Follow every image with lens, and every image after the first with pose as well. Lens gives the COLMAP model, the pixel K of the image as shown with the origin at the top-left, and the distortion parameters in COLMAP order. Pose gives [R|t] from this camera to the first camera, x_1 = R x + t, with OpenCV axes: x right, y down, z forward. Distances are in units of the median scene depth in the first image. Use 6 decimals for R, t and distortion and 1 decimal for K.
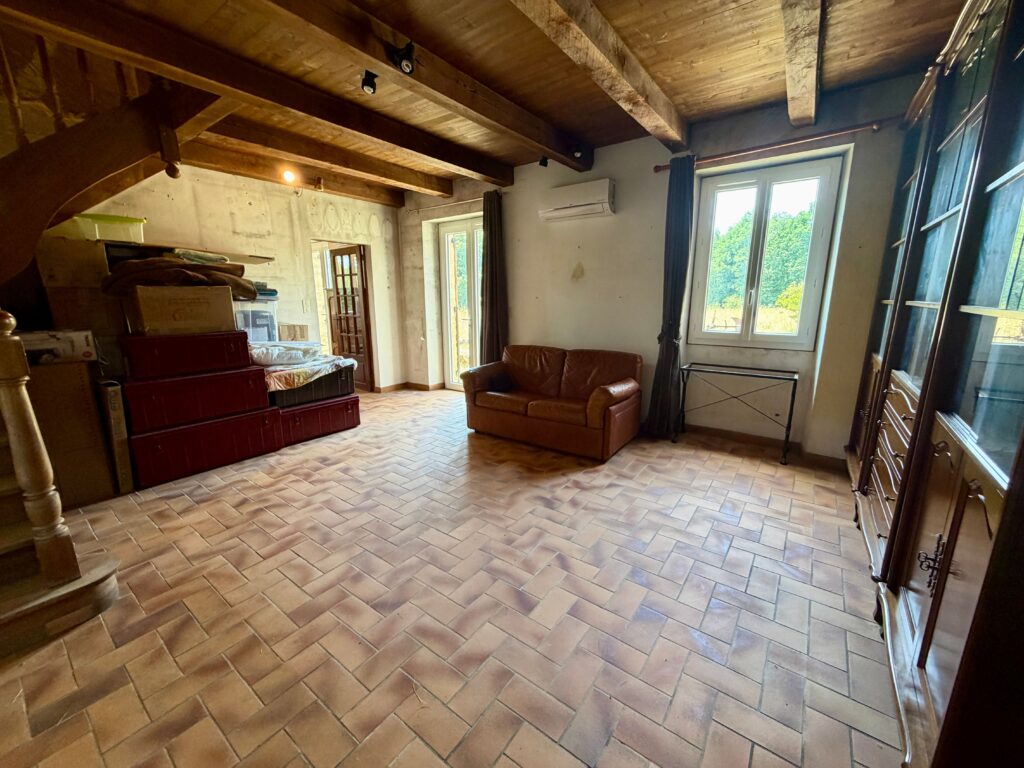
lens RADIAL K [[407.1, 0, 511.1], [0, 407.1, 383.6], [0, 0, 1]] dist [-0.003239, 0.000270]
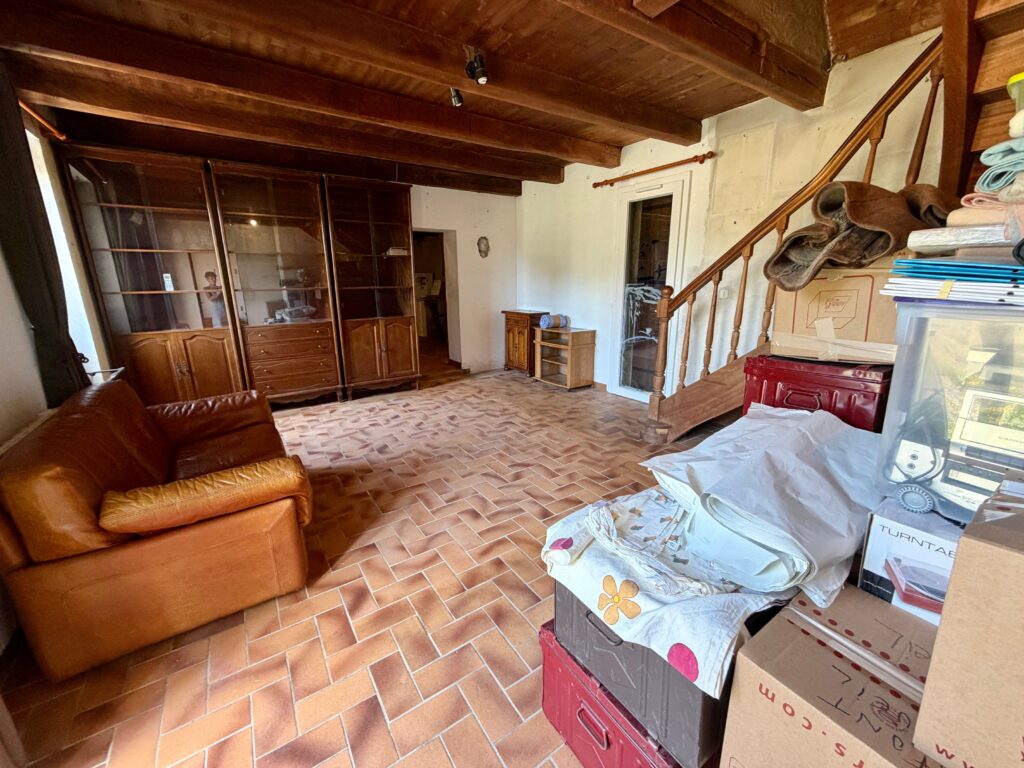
lens RADIAL K [[407.1, 0, 512.2], [0, 407.1, 382.2], [0, 0, 1]] dist [-0.003239, 0.000270]
pose [[-0.942873, -0.066266, 0.326495, -0.708427], [0.086609, 0.897567, 0.432288, -0.415789], [-0.321697, 0.435870, -0.840552, 1.895200]]
